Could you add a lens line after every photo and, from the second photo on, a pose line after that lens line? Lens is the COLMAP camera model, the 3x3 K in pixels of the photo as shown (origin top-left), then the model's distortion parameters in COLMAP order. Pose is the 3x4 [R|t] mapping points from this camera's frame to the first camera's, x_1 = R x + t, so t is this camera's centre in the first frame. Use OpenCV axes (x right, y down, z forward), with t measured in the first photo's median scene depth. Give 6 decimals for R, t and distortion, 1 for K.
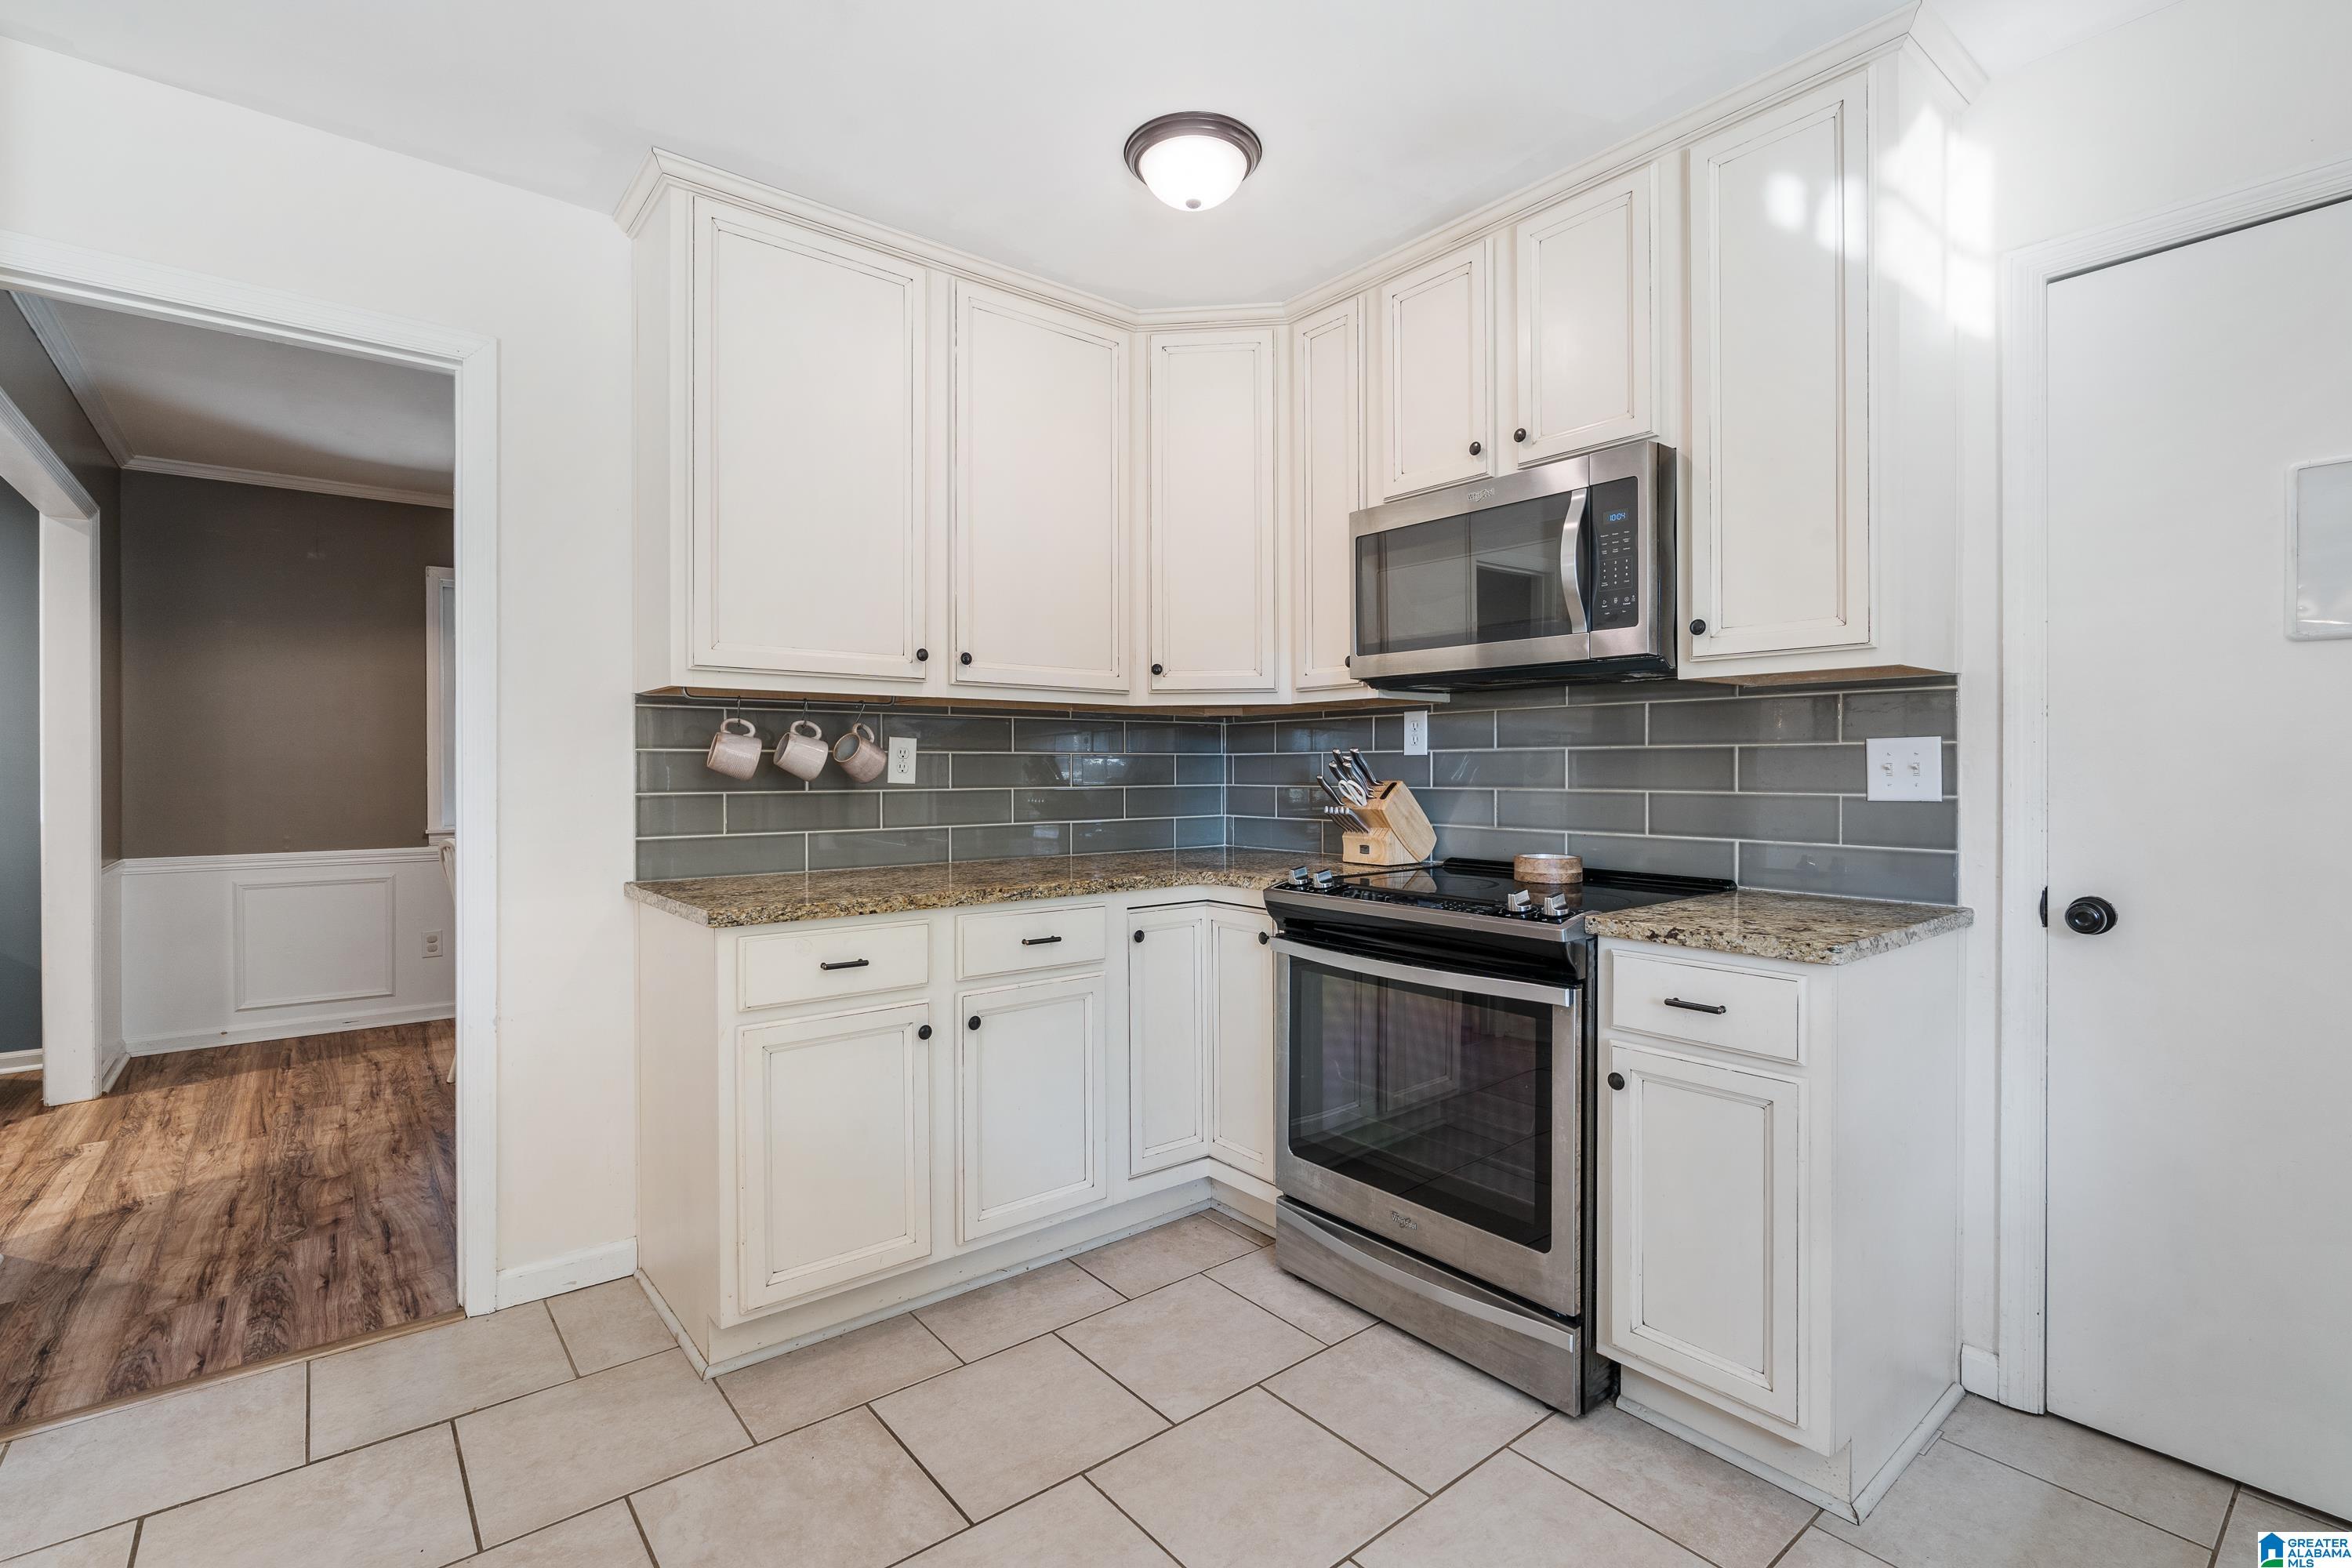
lens RADIAL K [[1073.4, 0, 1186.5], [0, 1073.4, 778.4], [0, 0, 1]] dist [-0.016461, -0.000003]
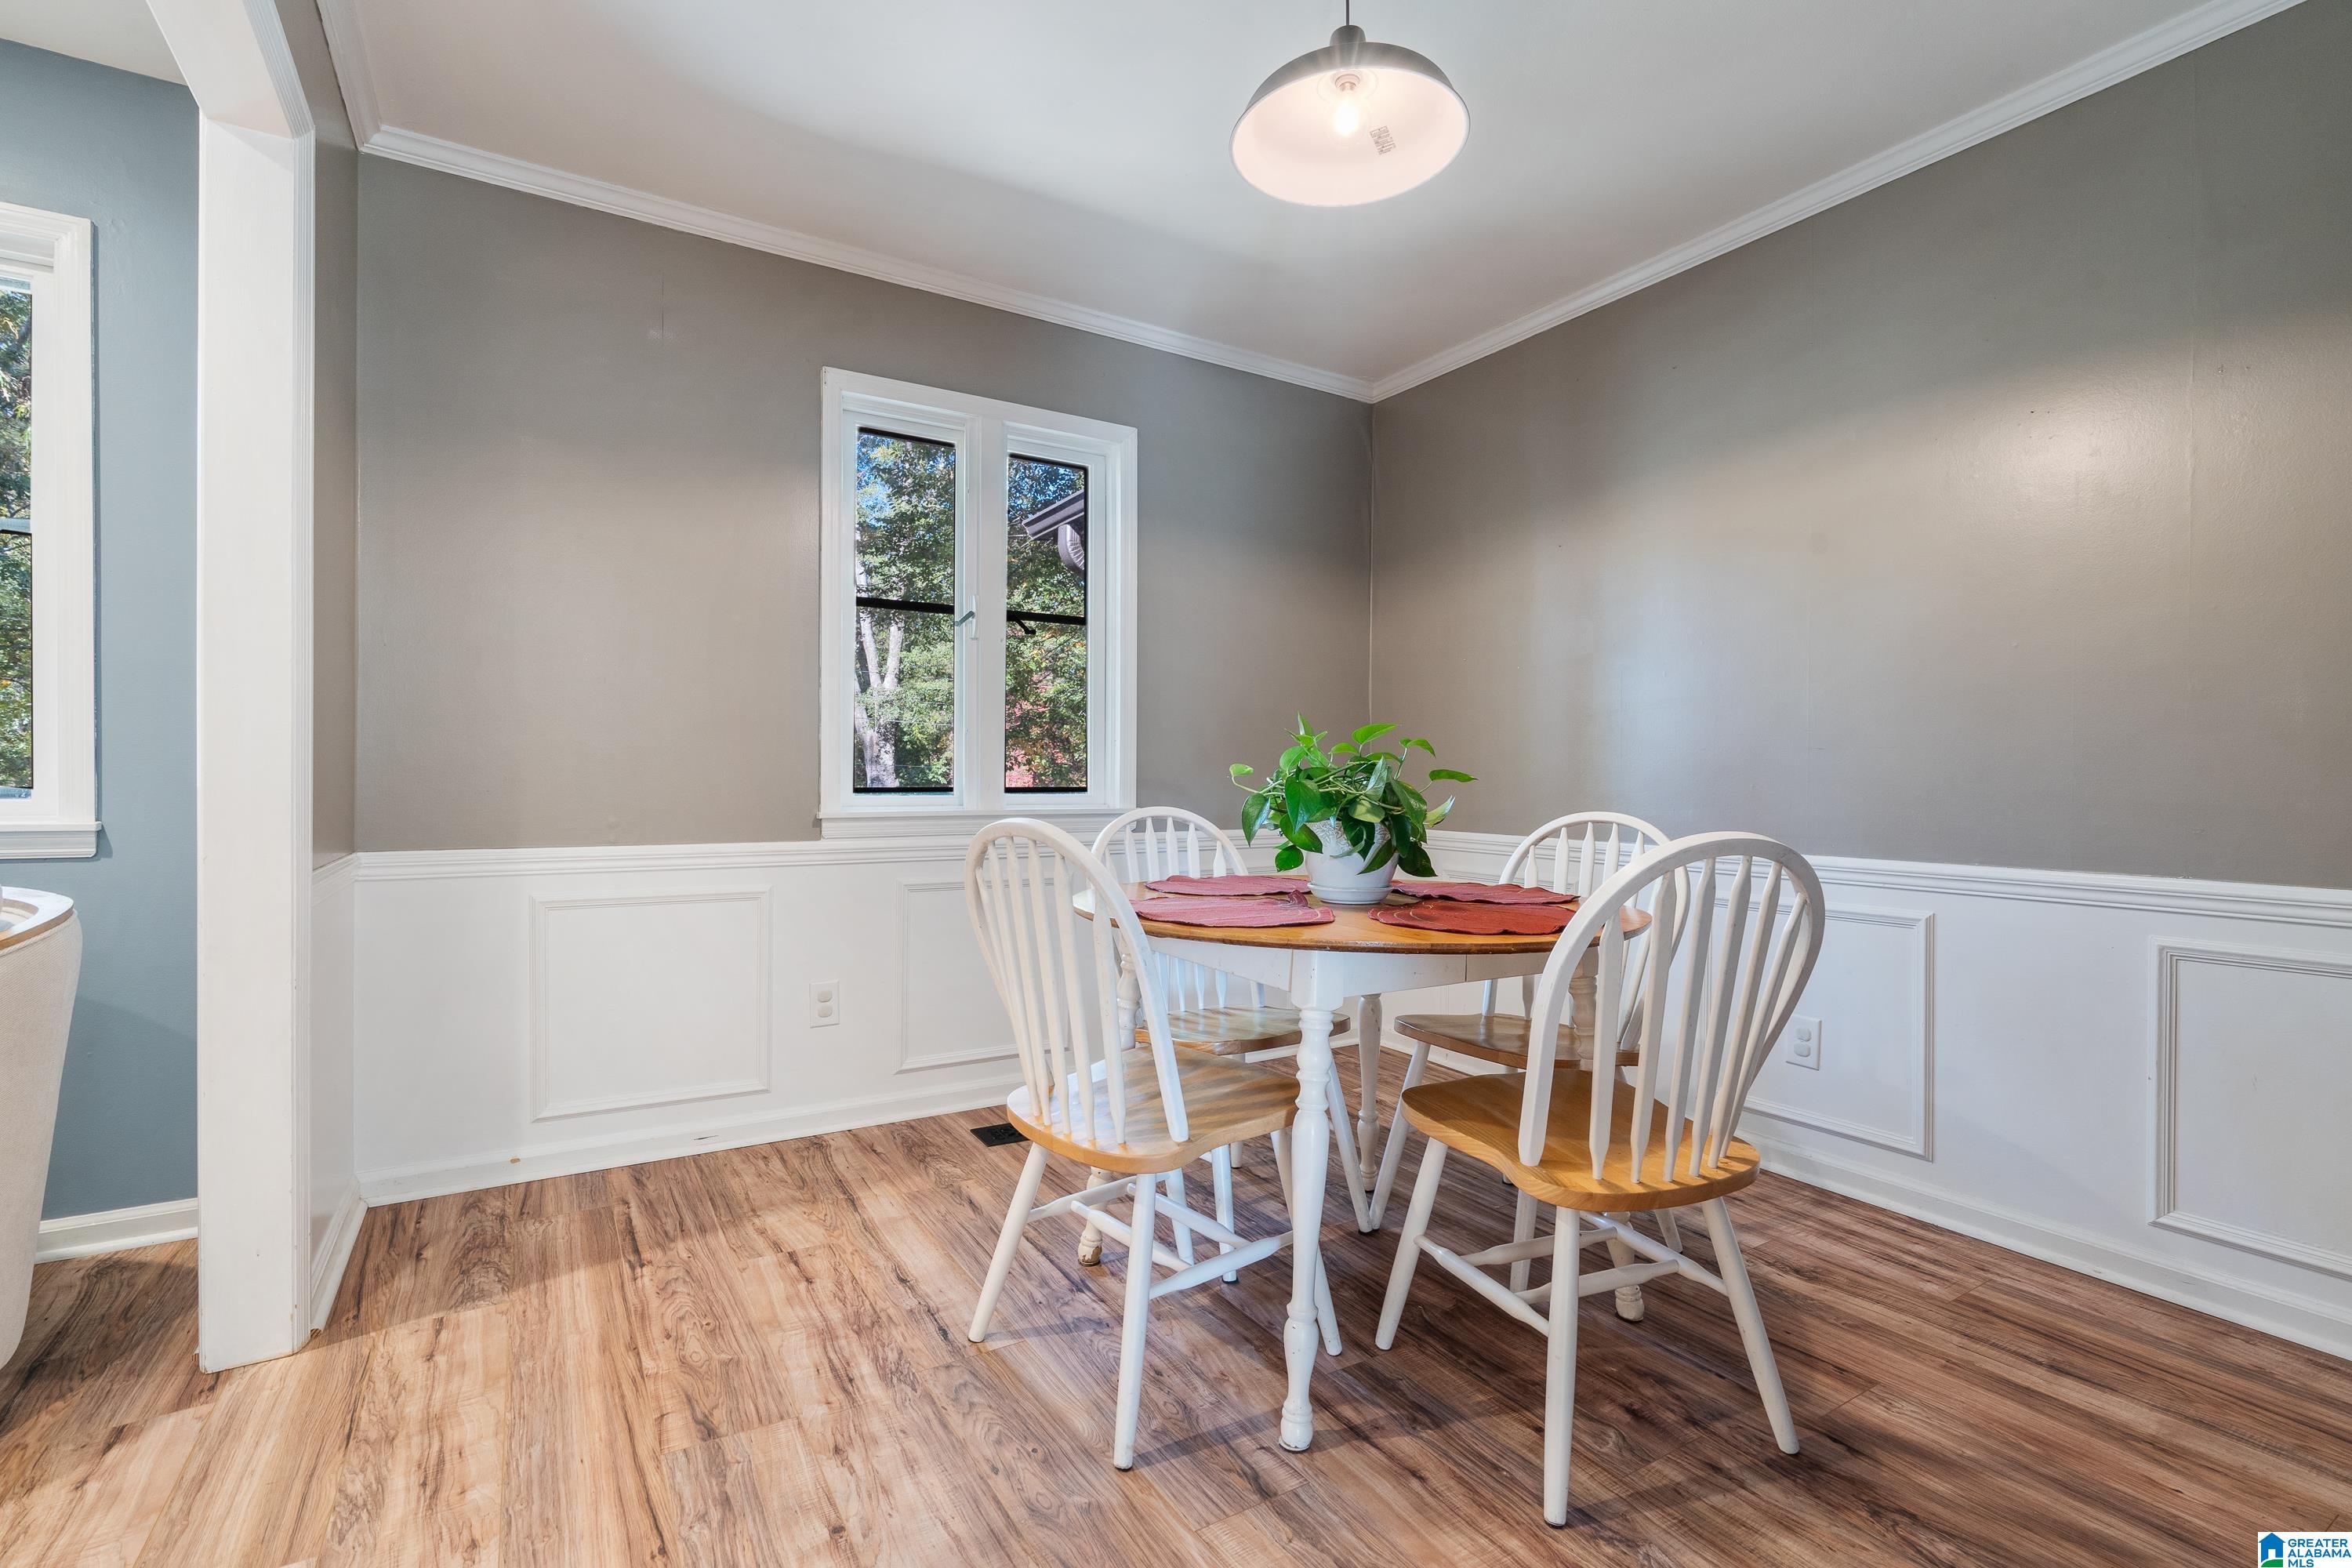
lens RADIAL K [[1073.4, 0, 1171.4], [0, 1073.4, 790.4], [0, 0, 1]] dist [-0.016461, -0.000003]
pose [[0.988966, 0.006315, -0.148008, -0.503594], [-0.006356, 0.999980, 0.000196, 0.041077], [0.148006, 0.000746, 0.988986, 0.511957]]
